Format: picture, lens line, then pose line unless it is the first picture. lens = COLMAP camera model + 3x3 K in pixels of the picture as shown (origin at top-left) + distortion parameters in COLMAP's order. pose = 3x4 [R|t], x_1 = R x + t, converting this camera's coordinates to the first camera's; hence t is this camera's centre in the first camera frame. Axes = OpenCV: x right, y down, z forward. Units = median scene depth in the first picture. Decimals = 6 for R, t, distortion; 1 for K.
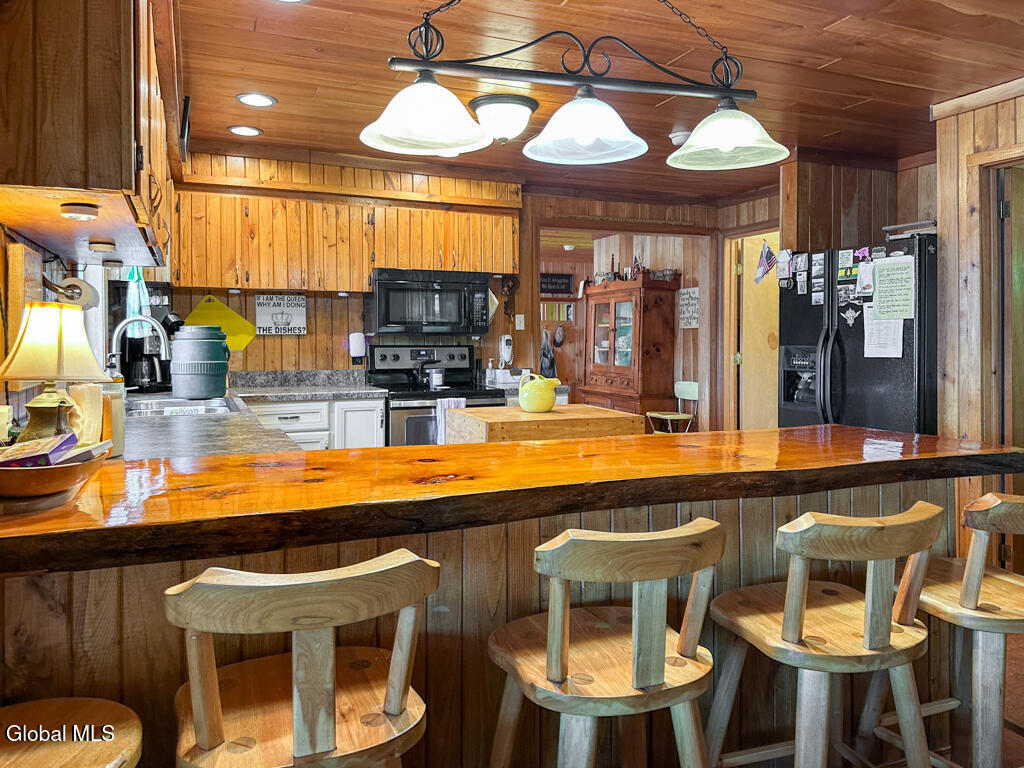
lens RADIAL K [[727.8, 0, 505.4], [0, 727.8, 387.0], [0, 0, 1]] dist [0.073720, -0.077613]
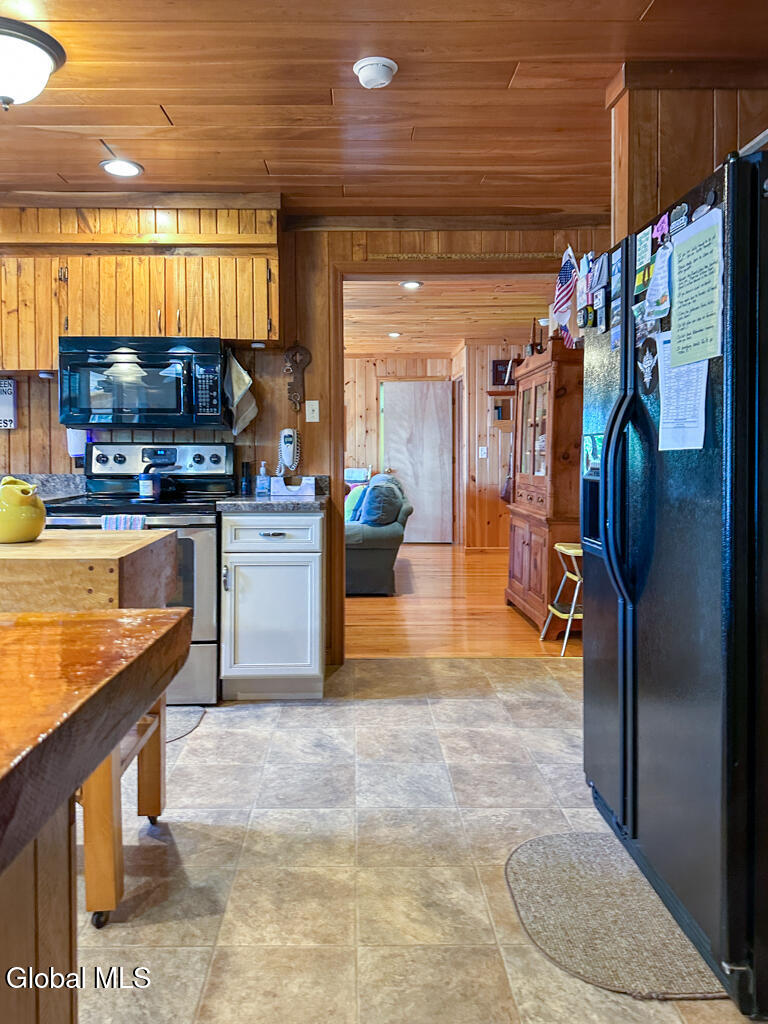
lens RADIAL K [[734.3, 0, 385.4], [0, 734.3, 490.4], [0, 0, 1]] dist [0.108349, -0.178396]
pose [[0.929046, 0.016857, -0.369580, 0.396905], [-0.022391, 0.999692, -0.010690, -0.005829], [0.369286, 0.018206, 0.929137, 0.398610]]
